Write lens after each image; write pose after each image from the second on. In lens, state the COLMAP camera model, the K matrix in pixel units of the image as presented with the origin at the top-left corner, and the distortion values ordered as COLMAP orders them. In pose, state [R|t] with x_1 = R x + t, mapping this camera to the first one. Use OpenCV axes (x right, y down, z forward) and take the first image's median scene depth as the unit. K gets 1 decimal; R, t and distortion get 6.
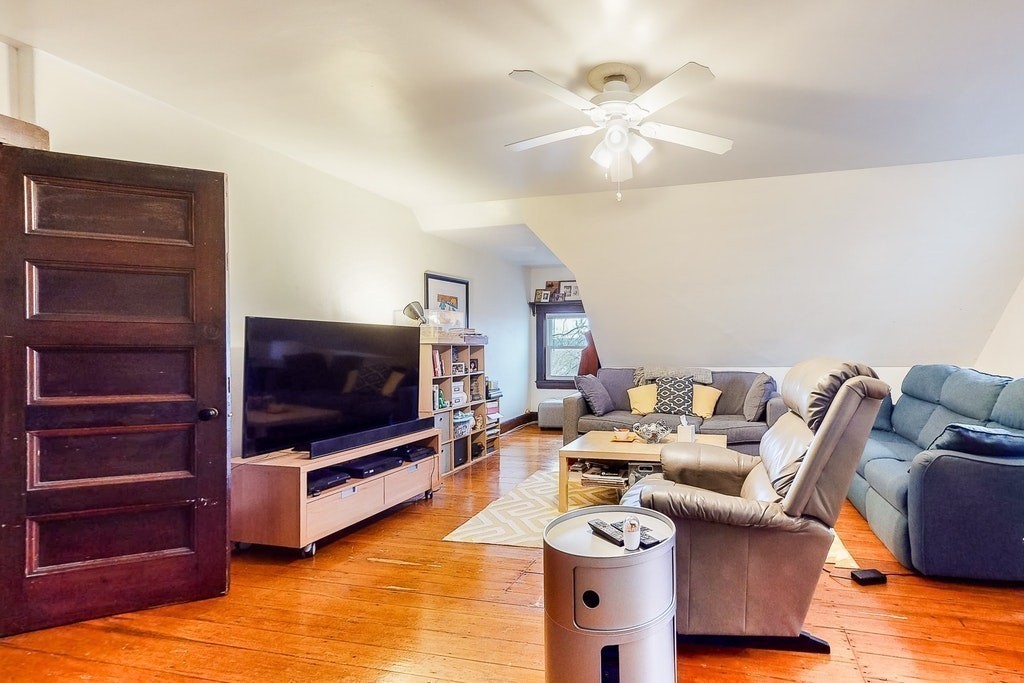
lens RADIAL K [[415.6, 0, 576.9], [0, 415.6, 344.4], [0, 0, 1]] dist [-0.000974, -0.000022]
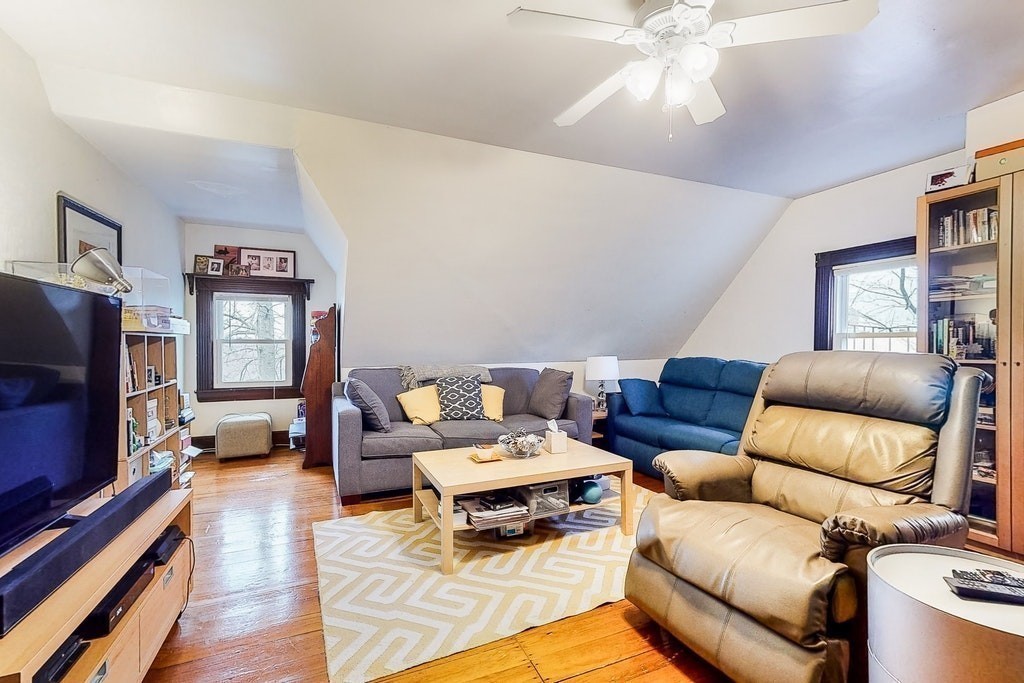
lens RADIAL K [[458.8, 0, 536.2], [0, 458.8, 344.5], [0, 0, 1]] dist [0.019338, 0.000111]
pose [[0.811913, 0.001328, 0.583777, -0.178173], [-0.007759, 0.999934, 0.008517, 0.003456], [-0.583727, -0.011445, 0.811870, 0.136695]]
